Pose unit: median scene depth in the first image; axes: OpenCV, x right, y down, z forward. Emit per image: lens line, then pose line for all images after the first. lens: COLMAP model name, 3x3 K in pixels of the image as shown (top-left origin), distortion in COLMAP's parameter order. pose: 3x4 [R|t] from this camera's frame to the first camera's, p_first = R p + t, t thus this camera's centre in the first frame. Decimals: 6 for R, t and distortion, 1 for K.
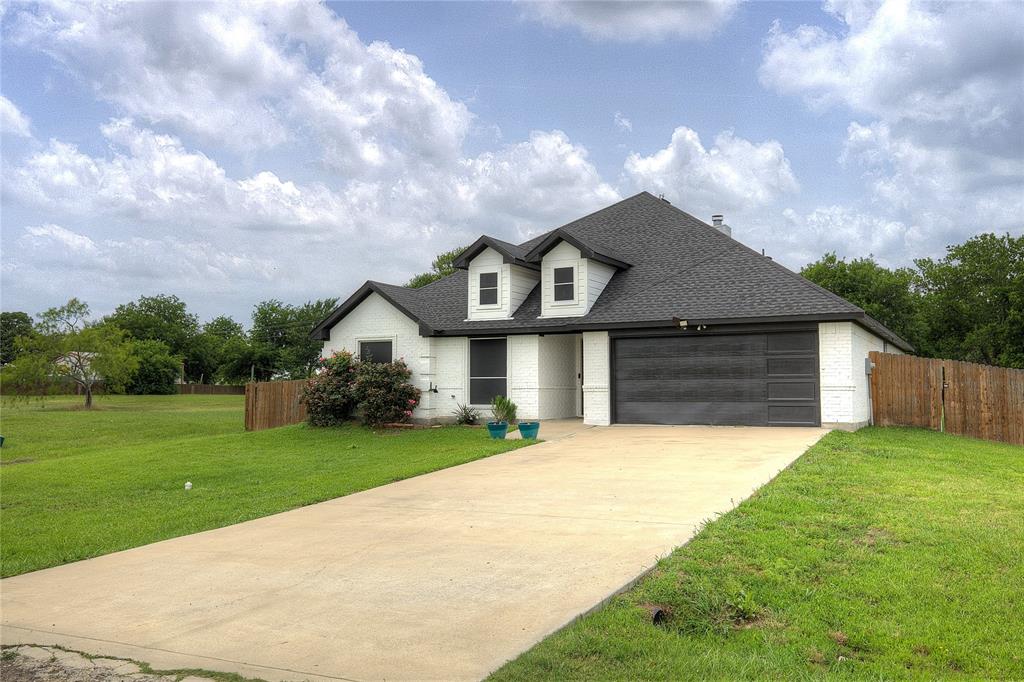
lens RADIAL K [[890.9, 0, 512.0], [0, 890.9, 341.0], [0, 0, 1]] dist [-0.009542, -0.002886]
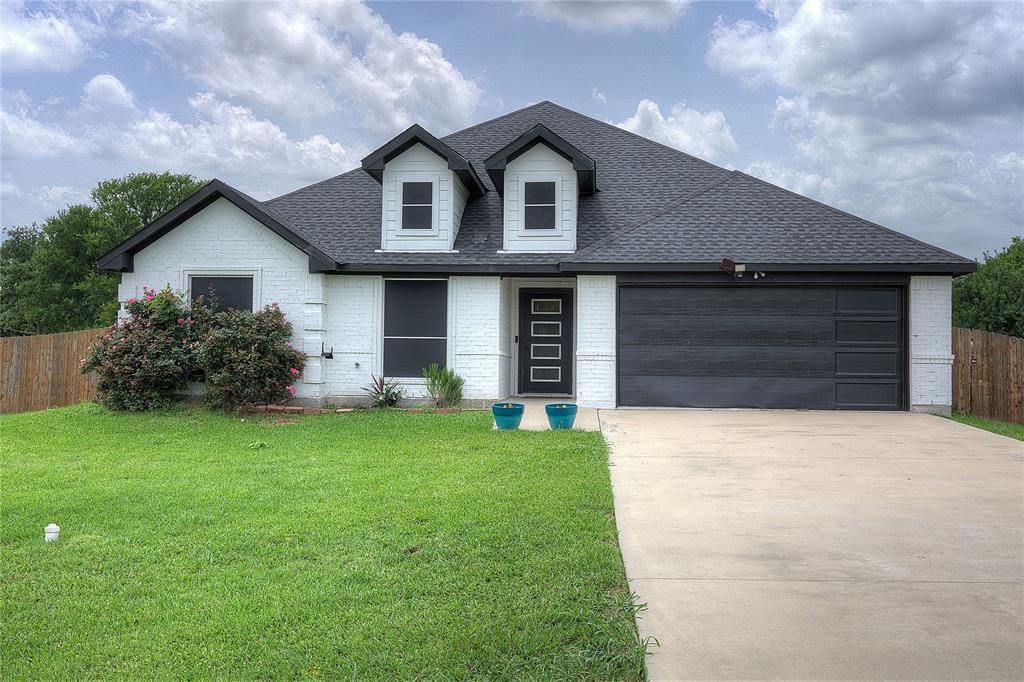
lens RADIAL K [[988.5, 0, 512.0], [0, 988.5, 341.0], [0, 0, 1]] dist [0.011939, 0.004834]
pose [[0.920471, 0.024940, 0.390015, -0.250848], [-0.036429, 0.999092, 0.022087, 0.024473], [-0.389110, -0.034539, 0.920544, 0.282954]]
